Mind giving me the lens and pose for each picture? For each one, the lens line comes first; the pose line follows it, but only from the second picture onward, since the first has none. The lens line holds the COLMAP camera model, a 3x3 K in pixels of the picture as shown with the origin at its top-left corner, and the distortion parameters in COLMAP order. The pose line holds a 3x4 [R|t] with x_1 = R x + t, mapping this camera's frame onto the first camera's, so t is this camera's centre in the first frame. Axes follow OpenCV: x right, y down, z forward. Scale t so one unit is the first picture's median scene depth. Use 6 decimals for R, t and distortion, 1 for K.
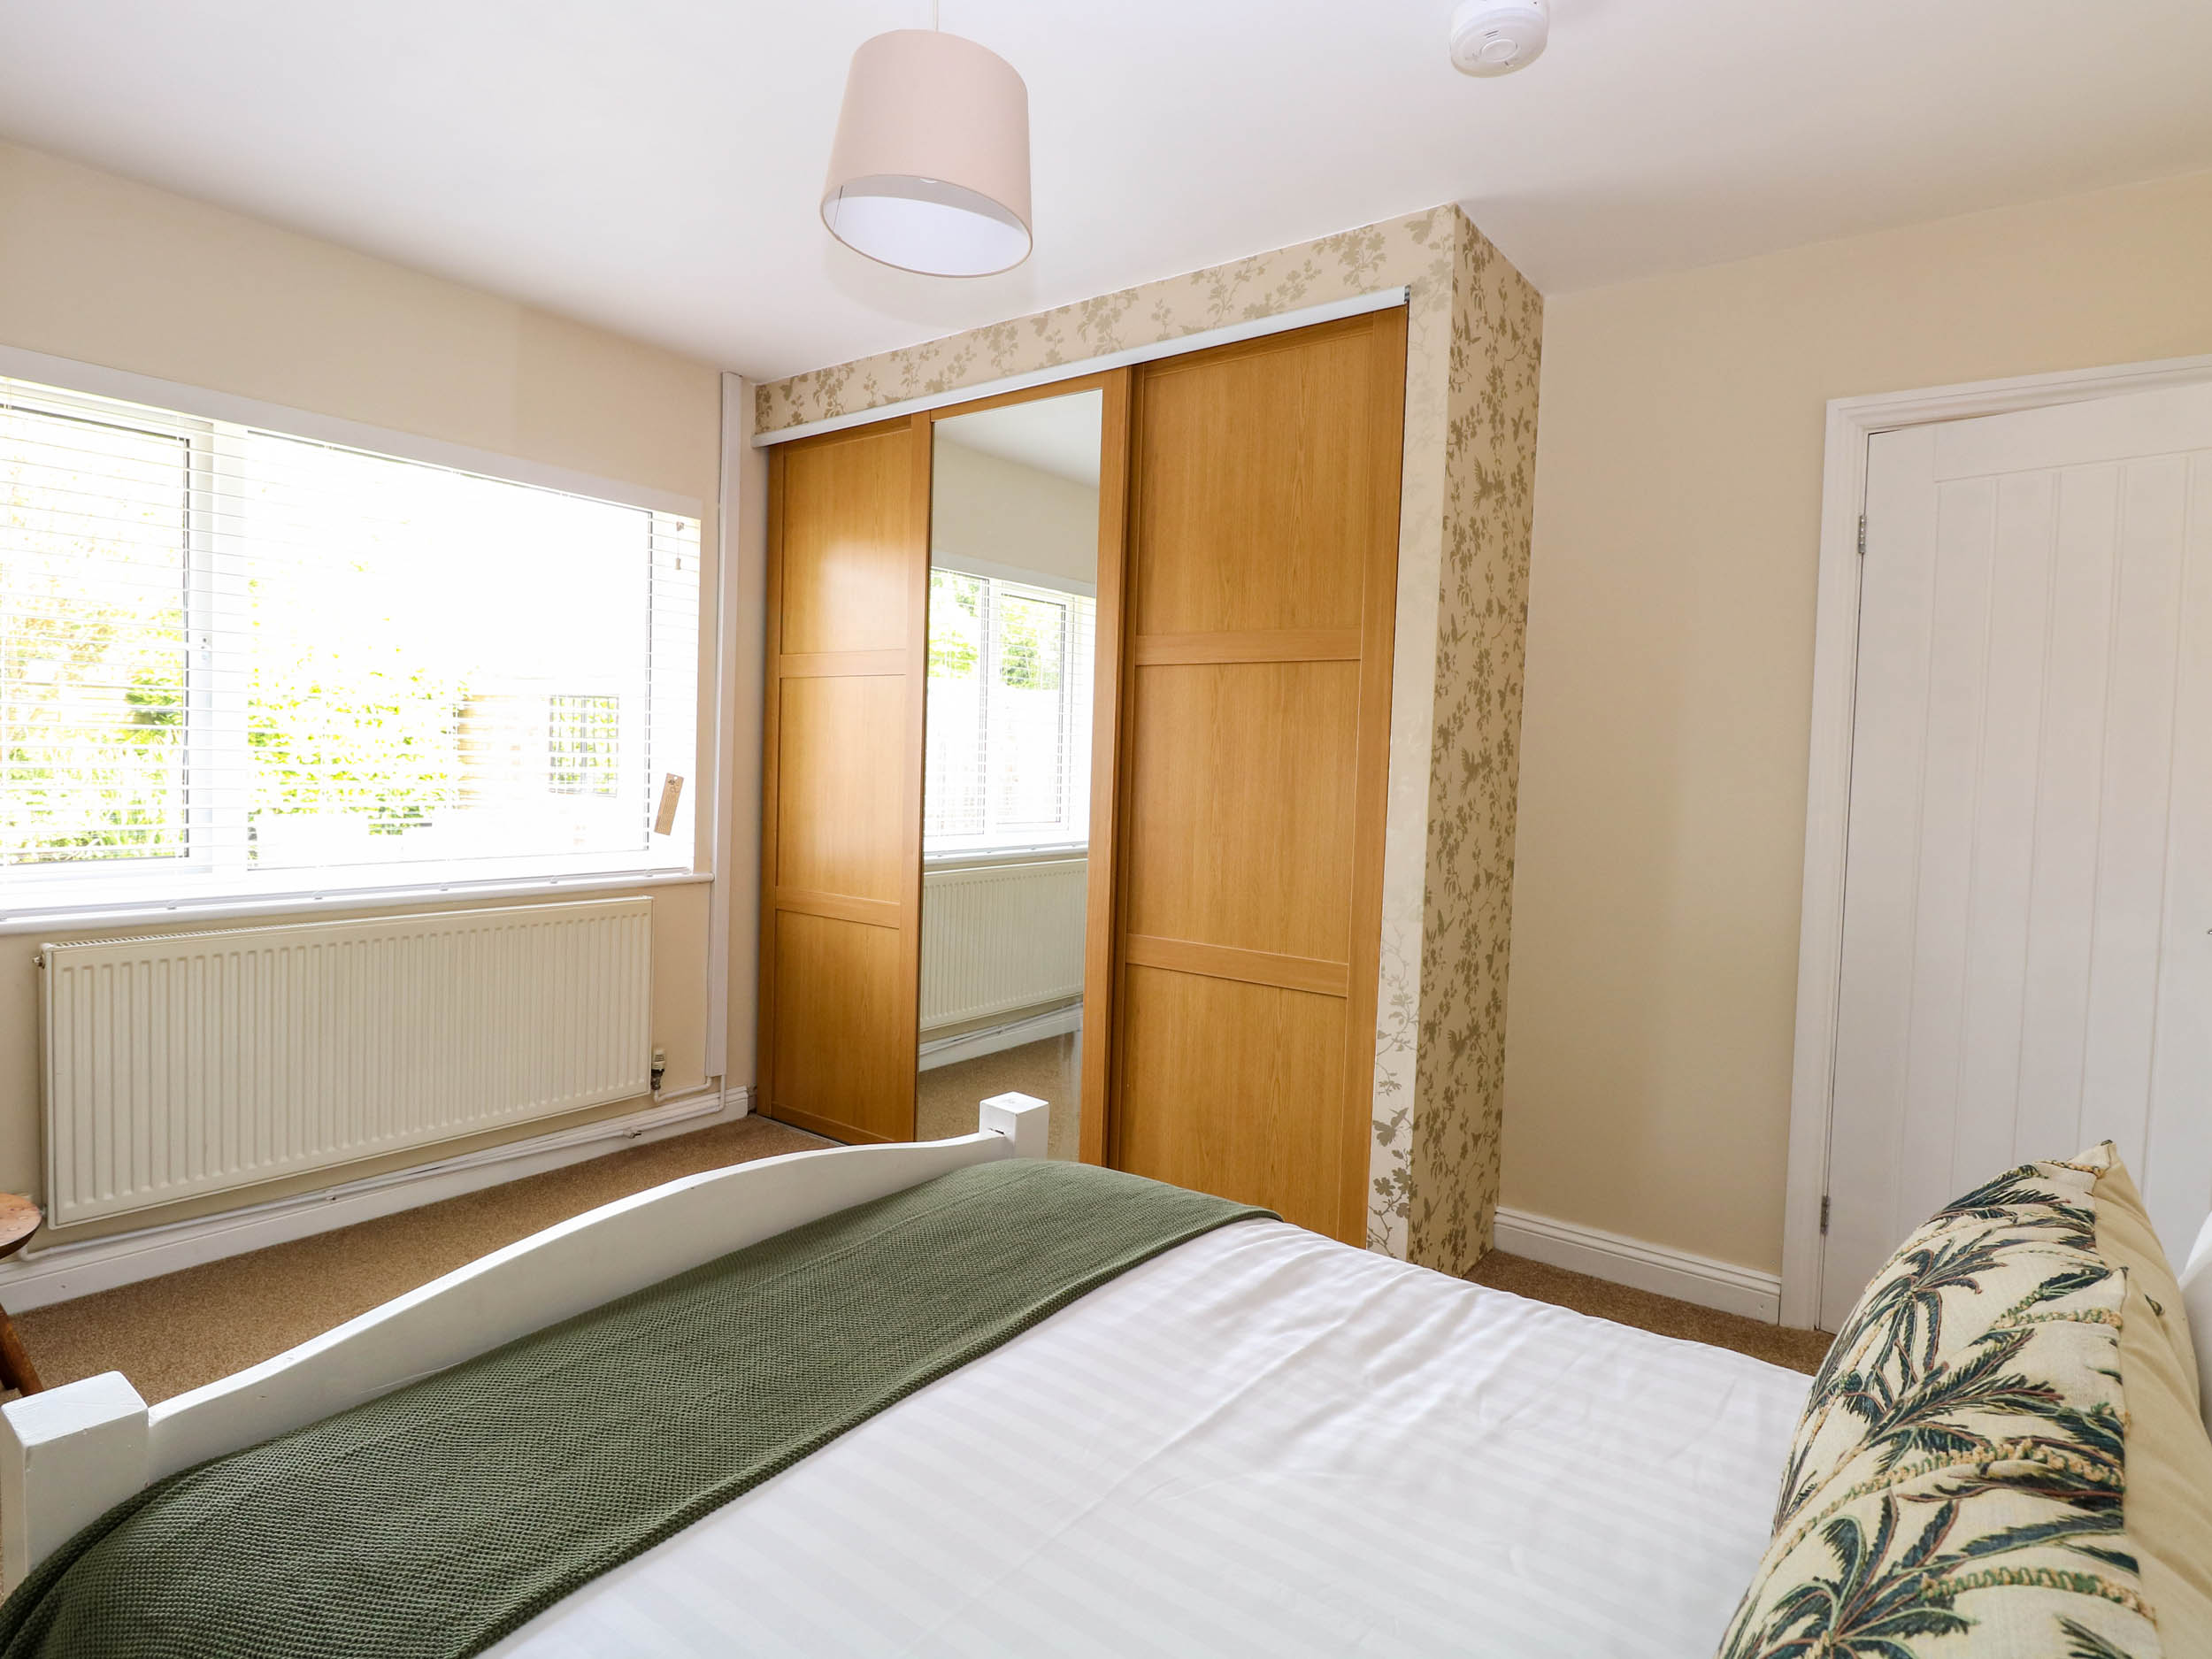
lens RADIAL K [[1170.0, 0, 1110.4], [0, 1170.0, 820.7], [0, 0, 1]] dist [-0.003284, -0.004779]
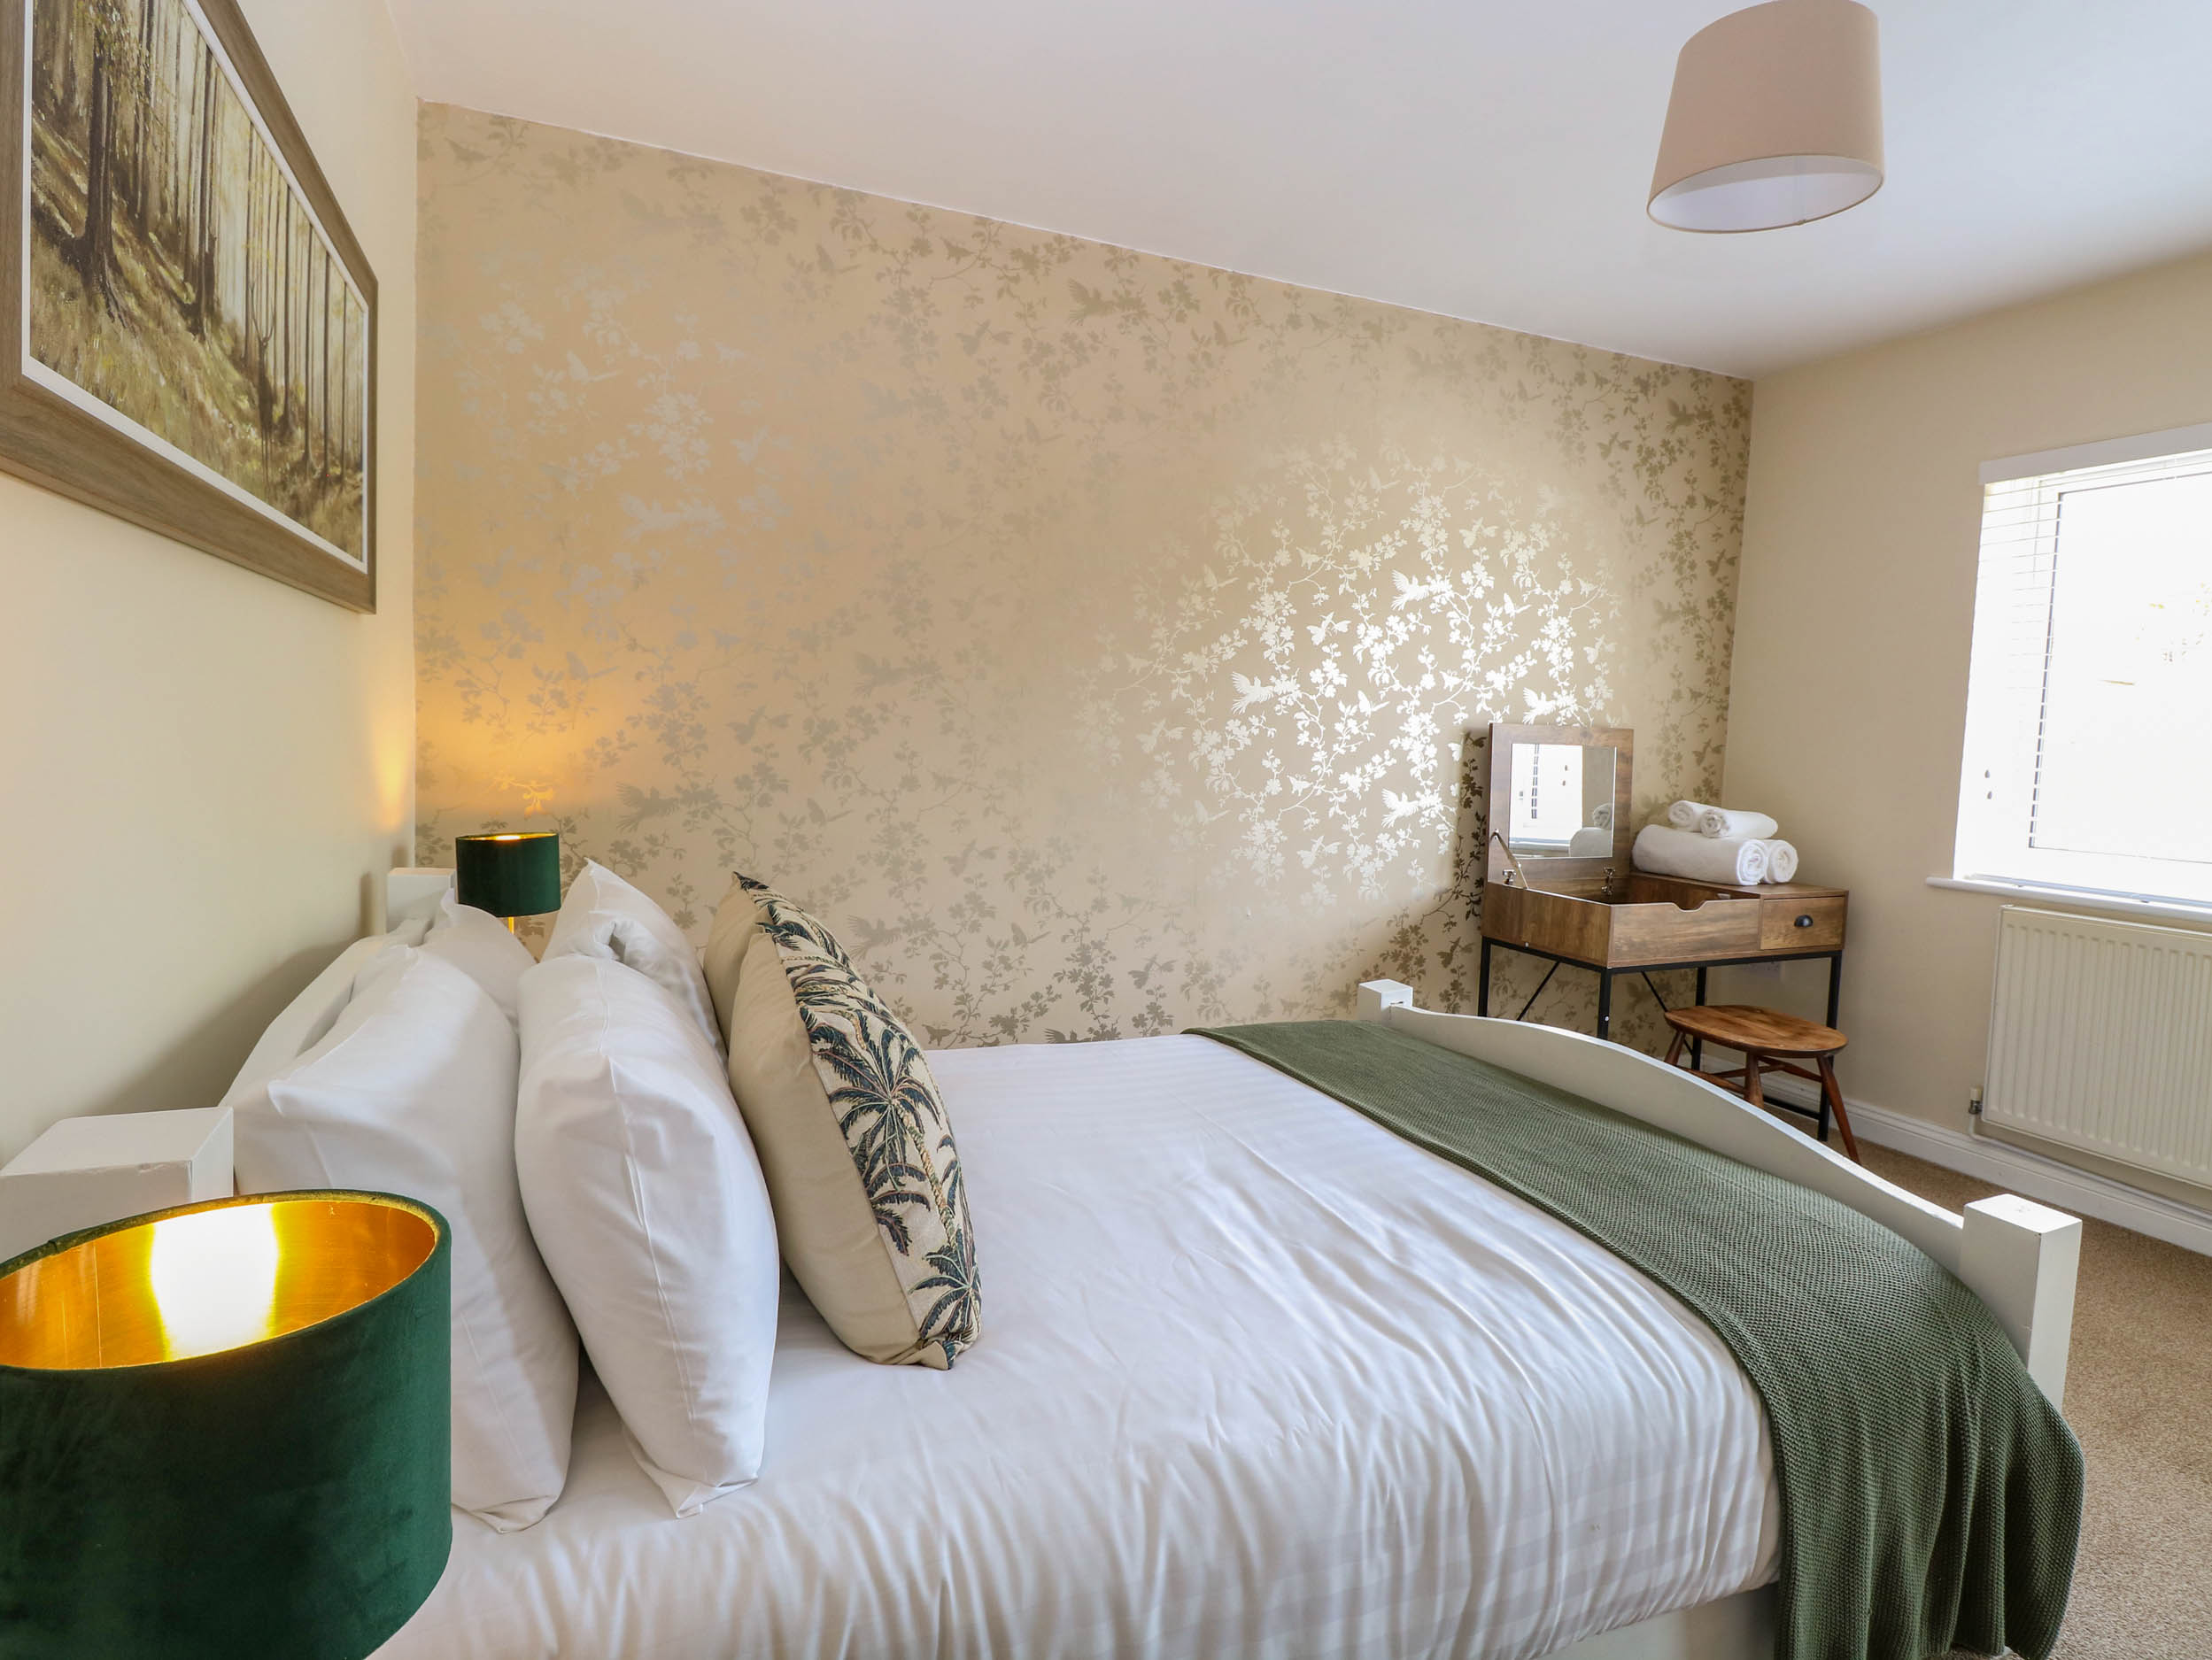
lens RADIAL K [[1169.9, 0, 1101.6], [0, 1169.9, 811.8], [0, 0, 1]] dist [-0.003284, -0.004779]
pose [[-0.504036, 0.017380, -0.863508, 1.190575], [-0.091460, 0.993102, 0.073375, 0.000091], [0.858826, 0.115960, -0.498969, 1.259256]]
